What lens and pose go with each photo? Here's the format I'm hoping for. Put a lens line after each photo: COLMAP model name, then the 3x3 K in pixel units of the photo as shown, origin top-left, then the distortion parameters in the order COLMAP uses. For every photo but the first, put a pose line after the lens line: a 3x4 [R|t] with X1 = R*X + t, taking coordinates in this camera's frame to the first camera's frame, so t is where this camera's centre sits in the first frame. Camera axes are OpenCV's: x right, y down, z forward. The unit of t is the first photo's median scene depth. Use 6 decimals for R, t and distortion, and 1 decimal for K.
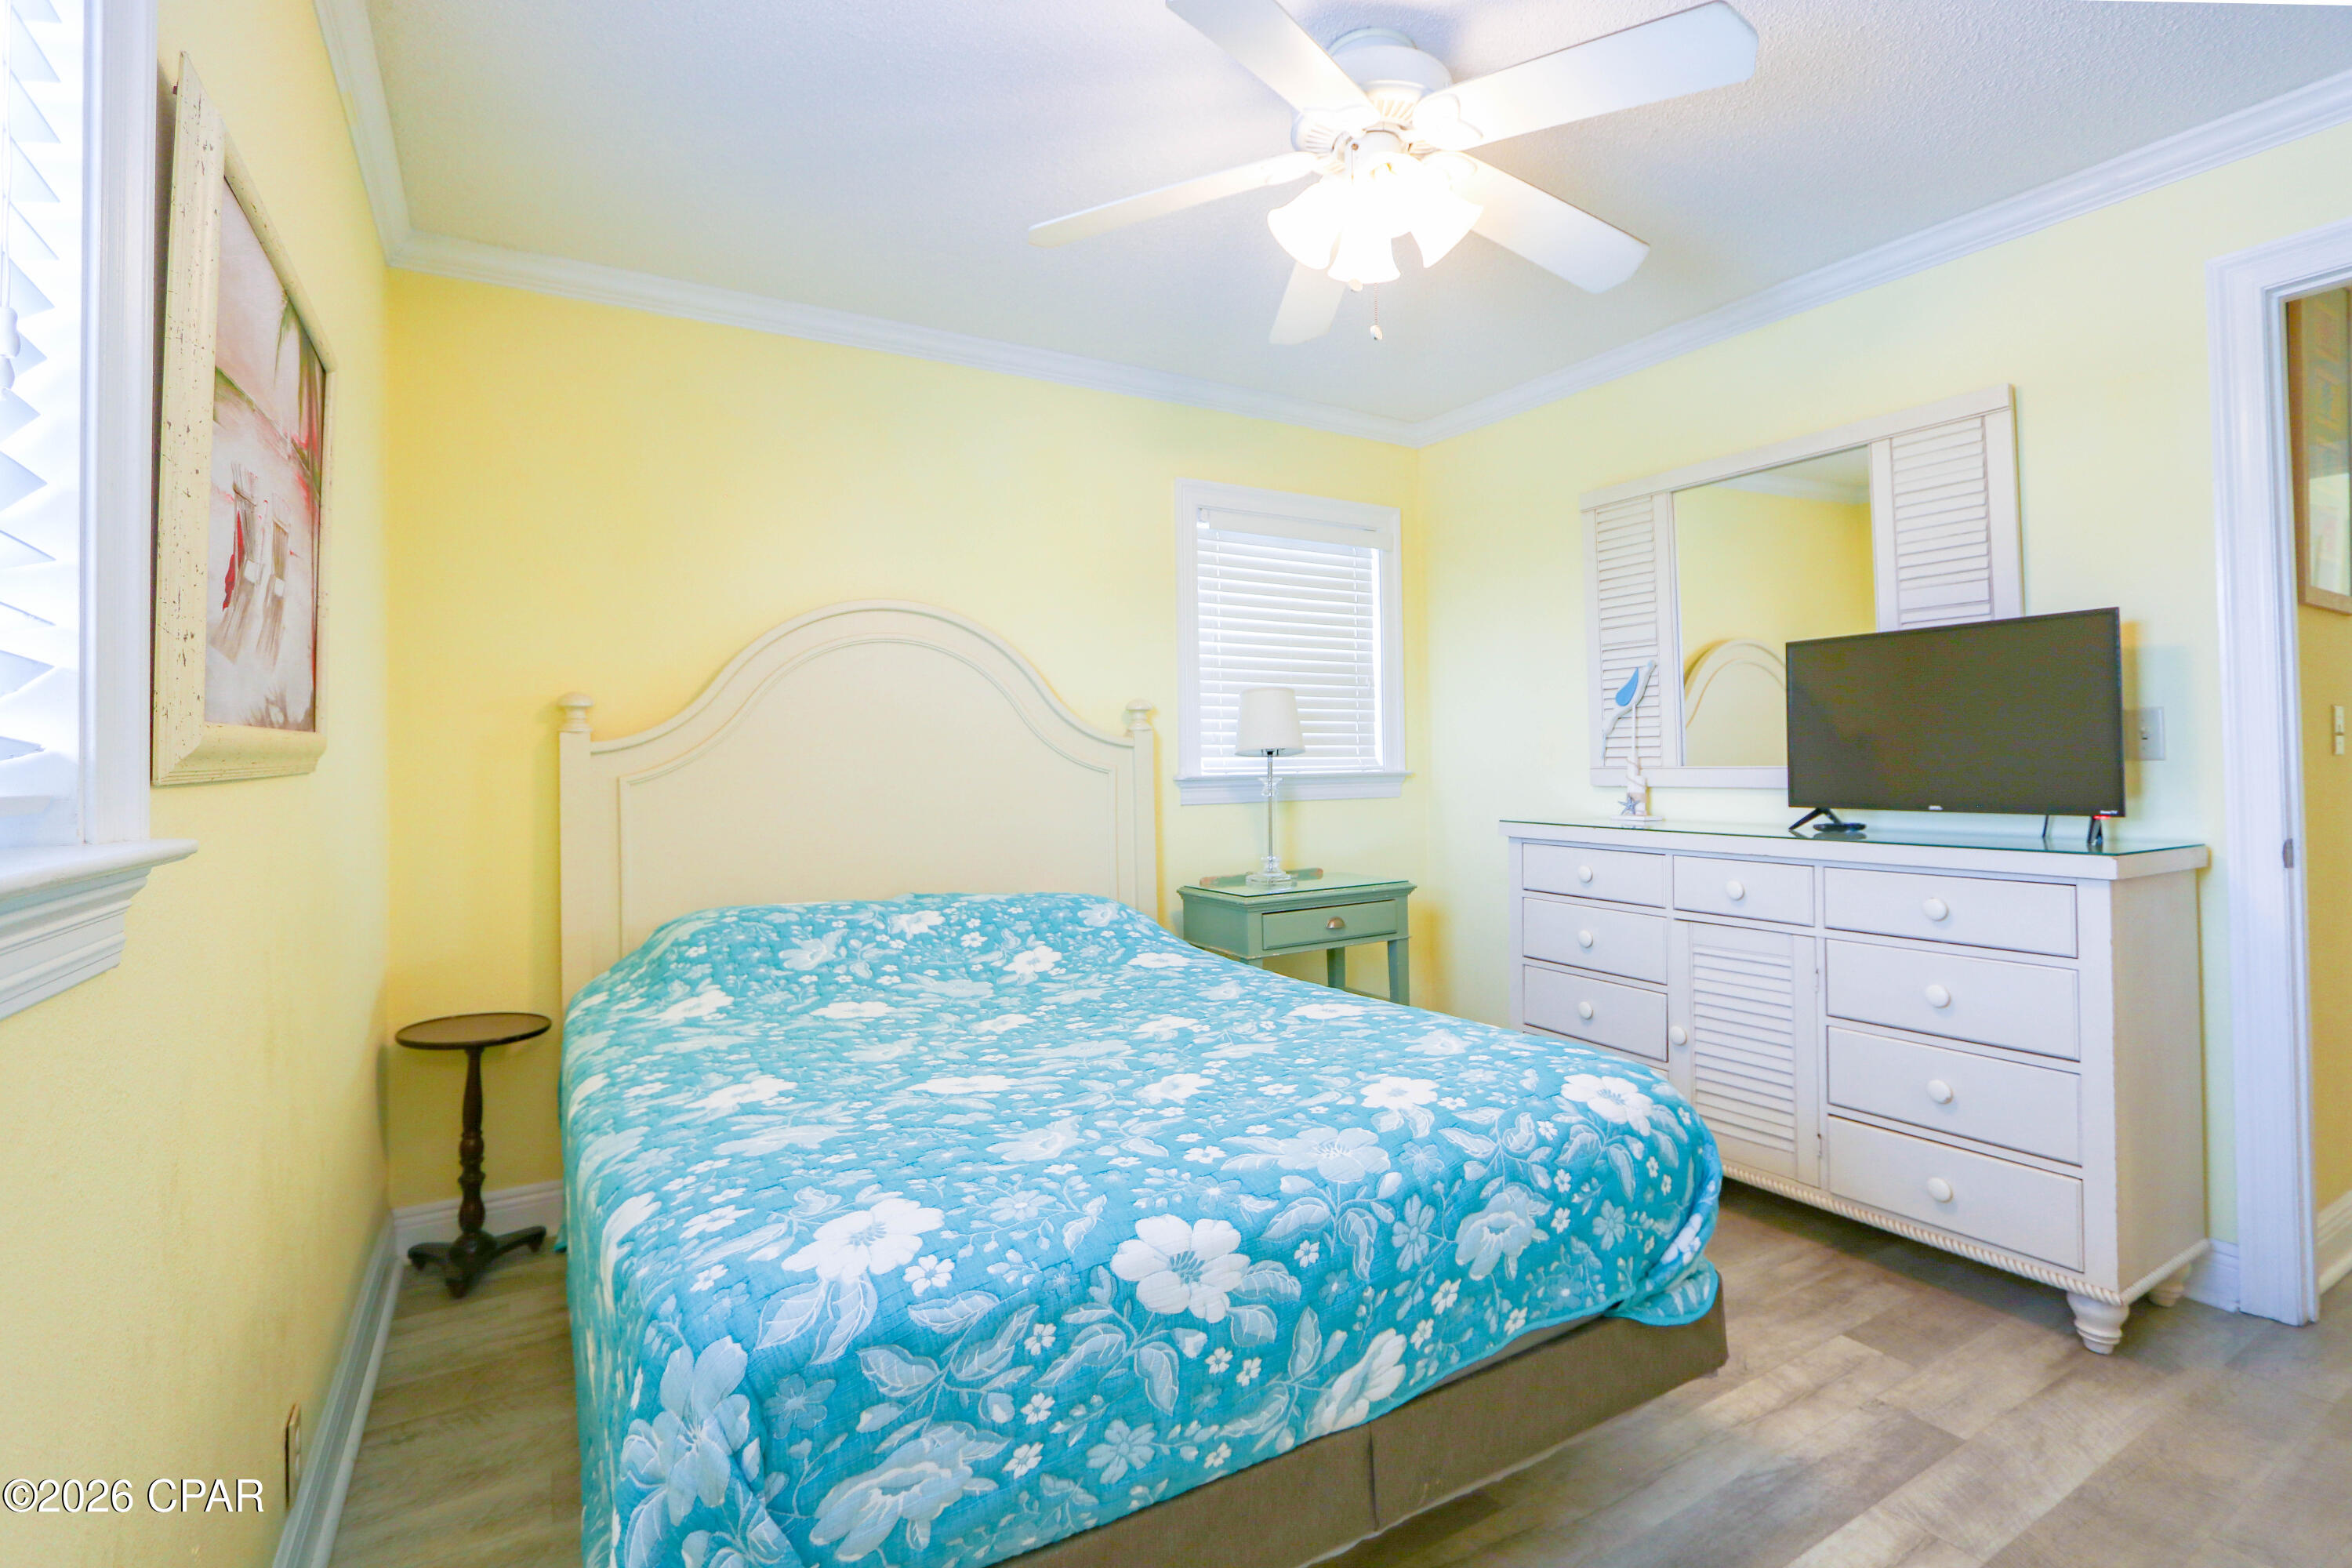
lens RADIAL K [[1095.0, 0, 1224.2], [0, 1095.0, 757.4], [0, 0, 1]] dist [-0.000983, 0.000107]
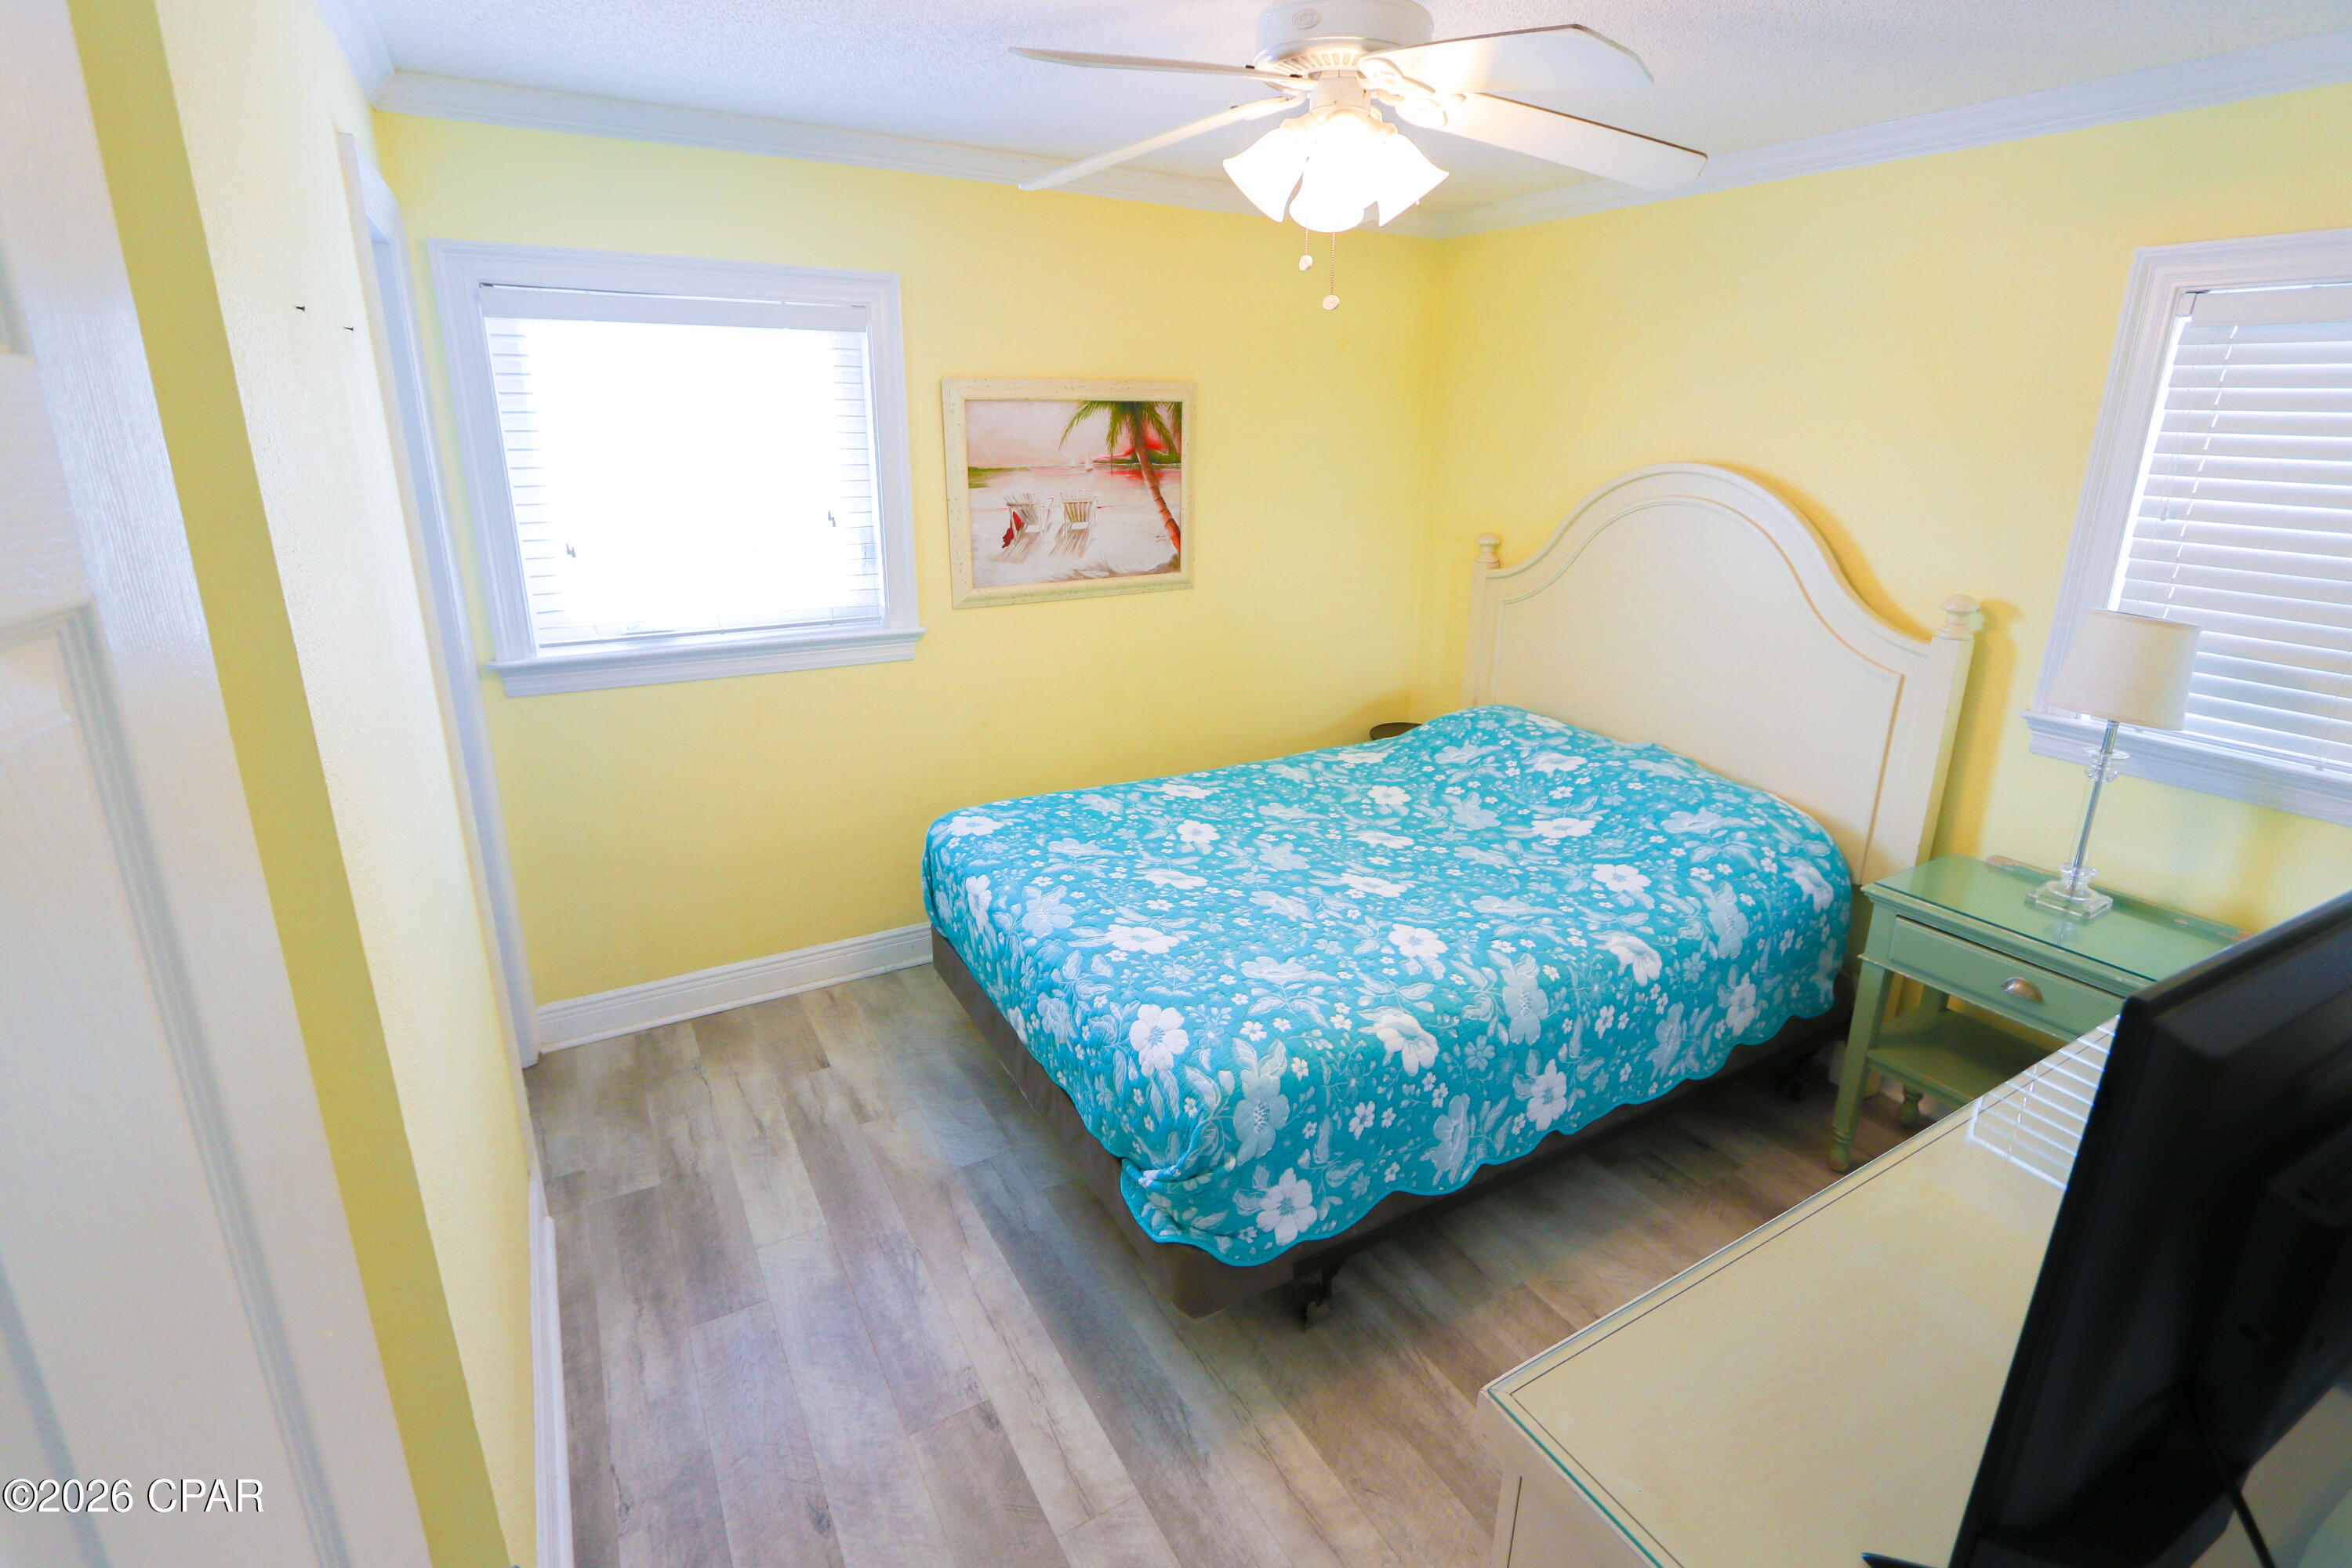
lens RADIAL K [[1076.9, 0, 1167.1], [0, 1076.9, 672.6], [0, 0, 1]] dist [-0.013909, -0.001252]
pose [[-0.048569, 0.238492, -0.969929, 1.472023], [0.002471, 0.971101, 0.238657, -0.384532], [0.998817, 0.009195, -0.047755, 1.105114]]
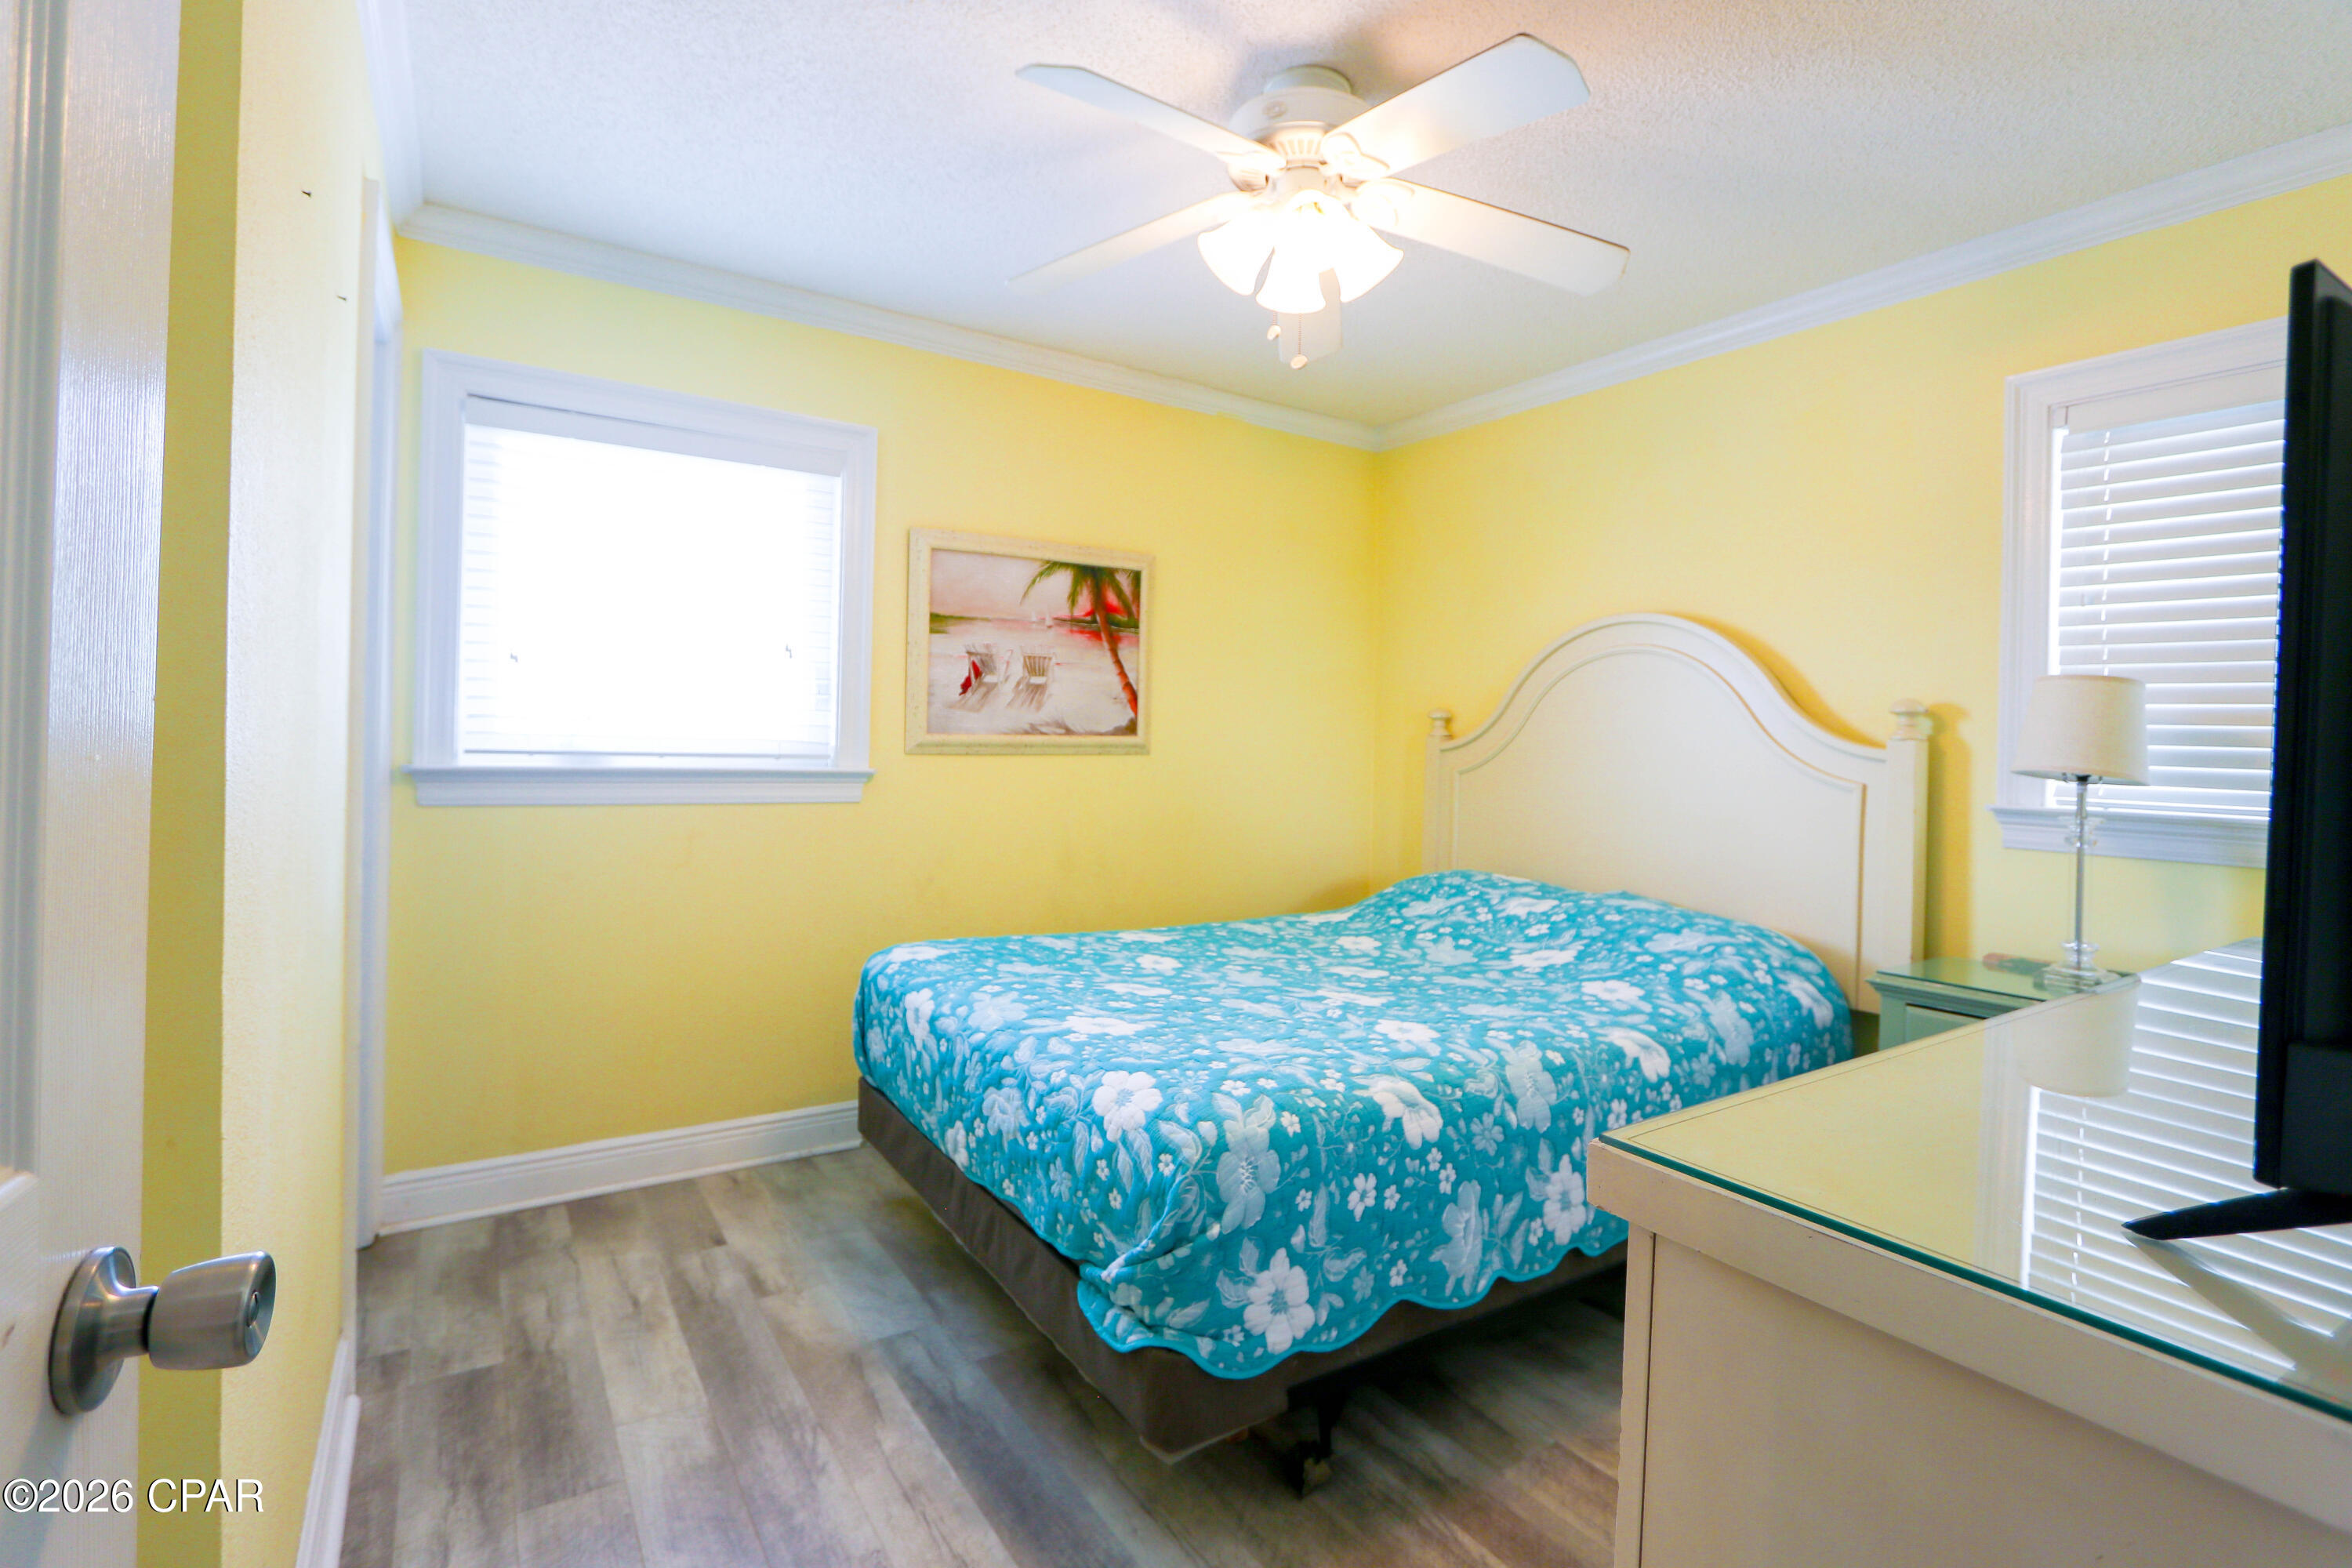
lens RADIAL K [[1066.1, 0, 1163.9], [0, 1066.1, 705.6], [0, 0, 1]] dist [-0.015480, 0.000407]
pose [[0.006670, -0.031843, -0.999471, 1.452853], [-0.015379, 0.999371, -0.031943, -0.040216], [0.999859, 0.015584, 0.006176, 1.064139]]
